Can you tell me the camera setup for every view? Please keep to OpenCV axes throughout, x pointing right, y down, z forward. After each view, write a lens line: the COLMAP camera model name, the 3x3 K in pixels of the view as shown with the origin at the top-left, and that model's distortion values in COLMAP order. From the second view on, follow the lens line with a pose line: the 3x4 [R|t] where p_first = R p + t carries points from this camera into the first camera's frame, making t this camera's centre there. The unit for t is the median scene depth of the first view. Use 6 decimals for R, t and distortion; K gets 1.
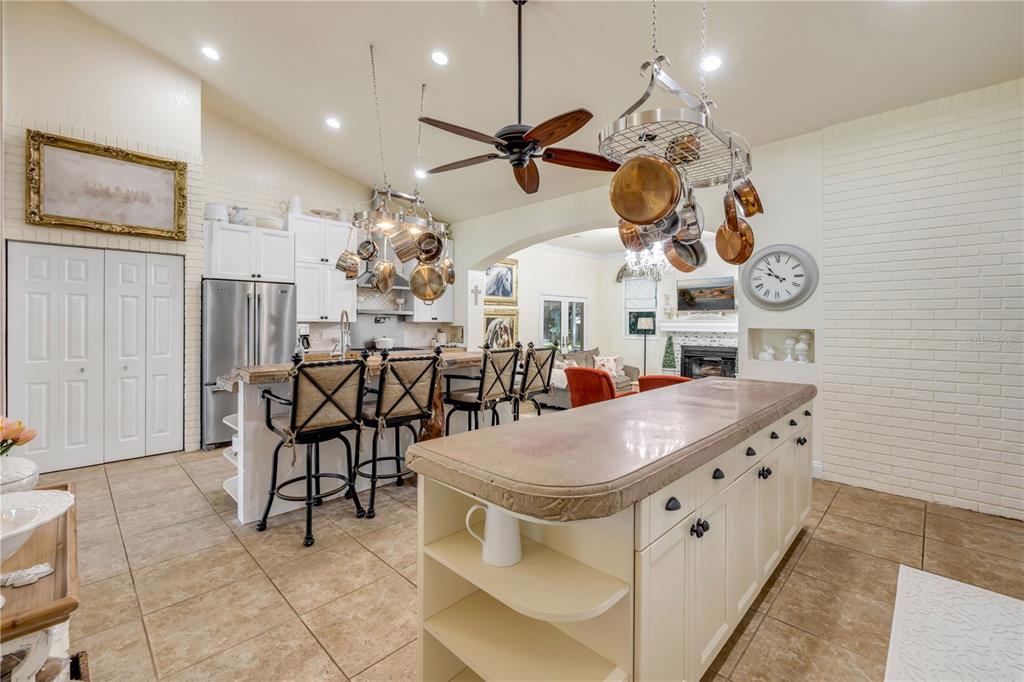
lens RADIAL K [[433.4, 0, 511.6], [0, 433.4, 323.7], [0, 0, 1]] dist [-0.000125, 0.000332]
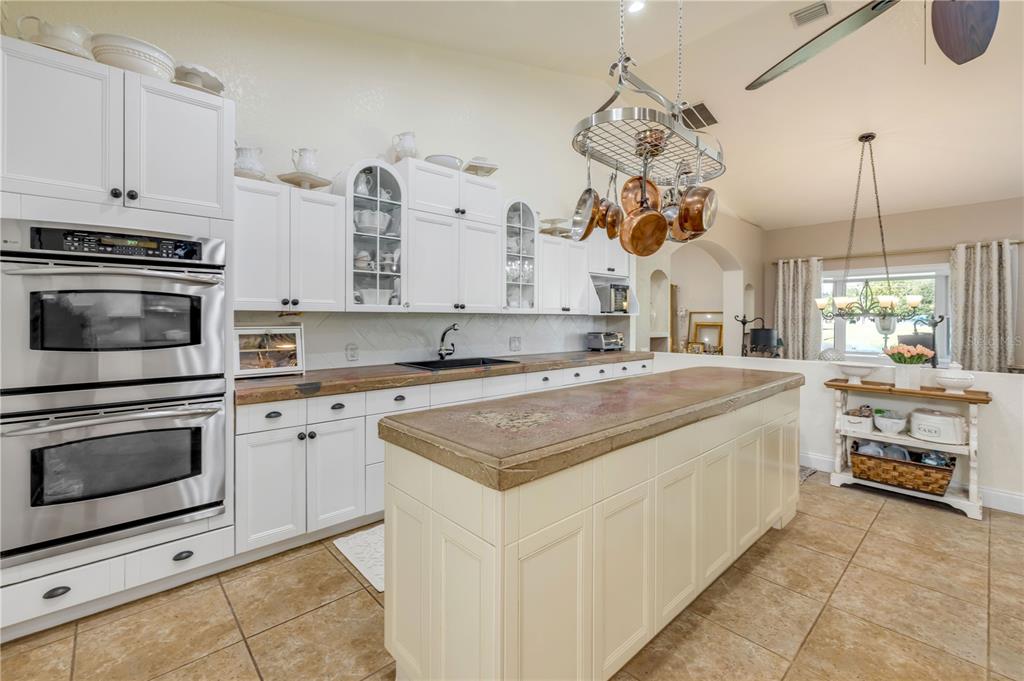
lens RADIAL K [[439.4, 0, 505.2], [0, 439.4, 324.9], [0, 0, 1]] dist [-0.001694, 0.000169]
pose [[-0.997948, -0.007380, 0.063606, 0.261257], [-0.005955, 0.999727, 0.022573, 0.003307], [-0.063755, 0.022148, -0.997720, 0.800327]]
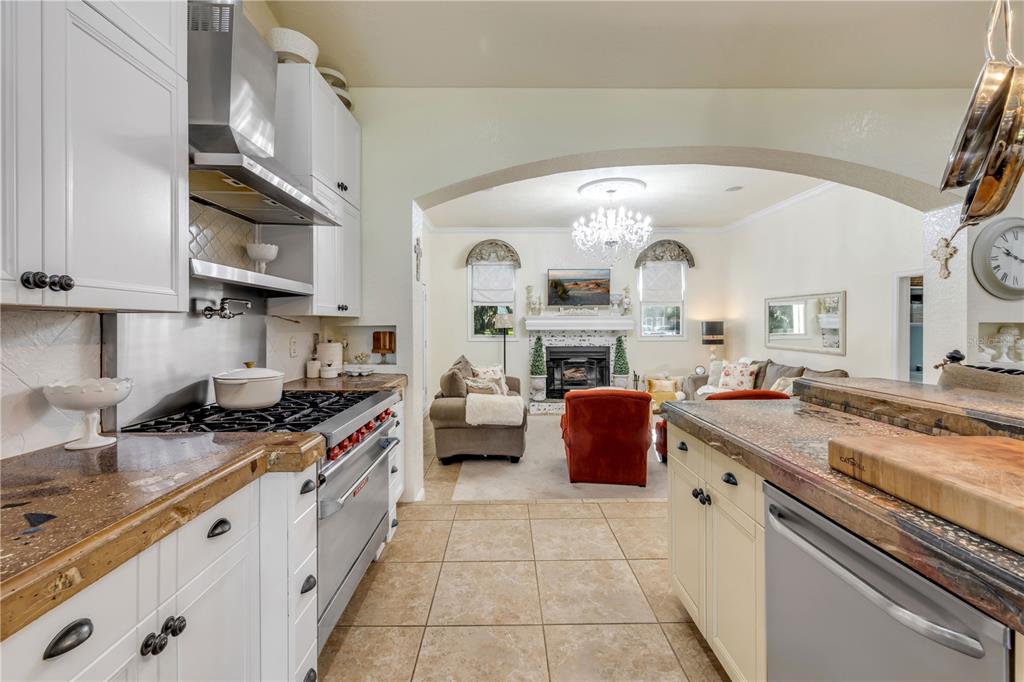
lens RADIAL K [[439.4, 0, 505.2], [0, 439.4, 325.4], [0, 0, 1]] dist [-0.001694, 0.000169]
pose [[0.714068, -0.007635, 0.700035, -0.456266], [0.004861, 0.999970, 0.005948, 0.005646], [-0.700060, -0.000844, 0.714084, 0.776734]]
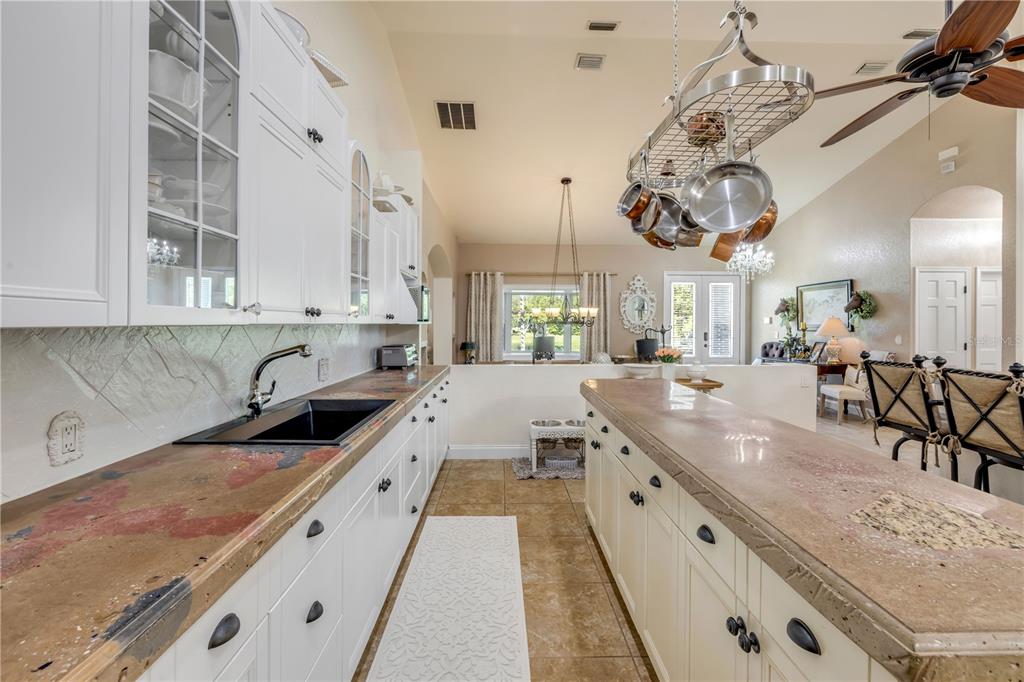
lens RADIAL K [[444.5, 0, 510.8], [0, 444.5, 321.7], [0, 0, 1]] dist [0.000700, 0.000053]
pose [[-0.697913, -0.007366, -0.716145, 0.508244], [-0.010428, 0.999946, -0.000122, -0.002500], [0.716107, 0.007383, -0.697951, 0.522060]]
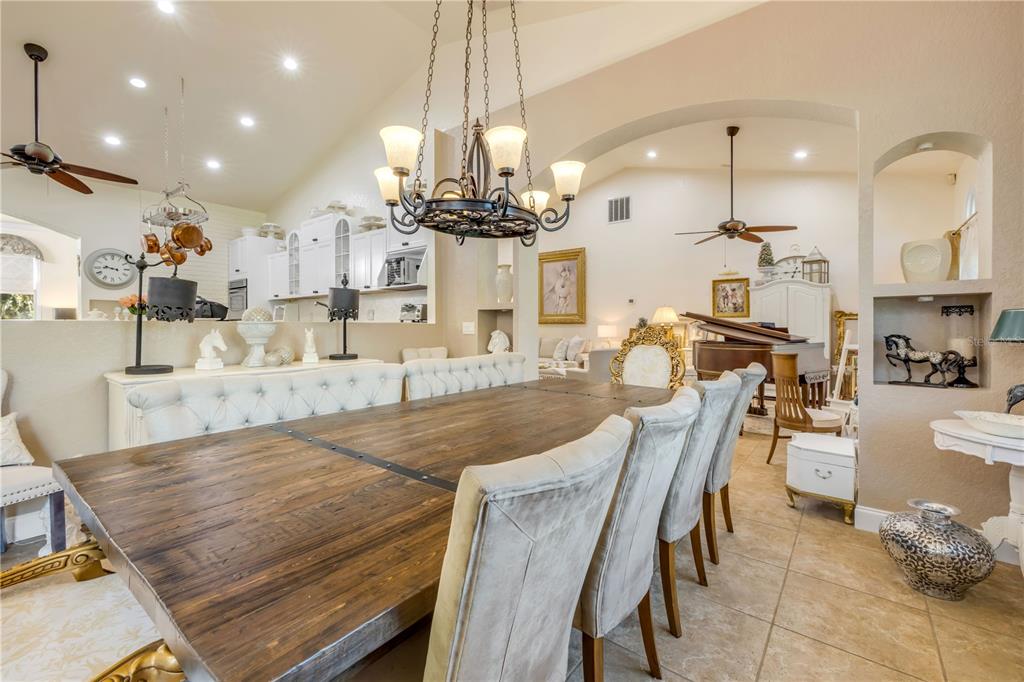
lens RADIAL K [[439.4, 0, 505.2], [0, 439.4, 325.4], [0, 0, 1]] dist [-0.001694, 0.000169]
pose [[-0.095506, -0.004467, 0.995419, -0.846329], [0.010080, 0.999934, 0.005454, 0.080953], [-0.995378, 0.010555, -0.095455, -0.226744]]
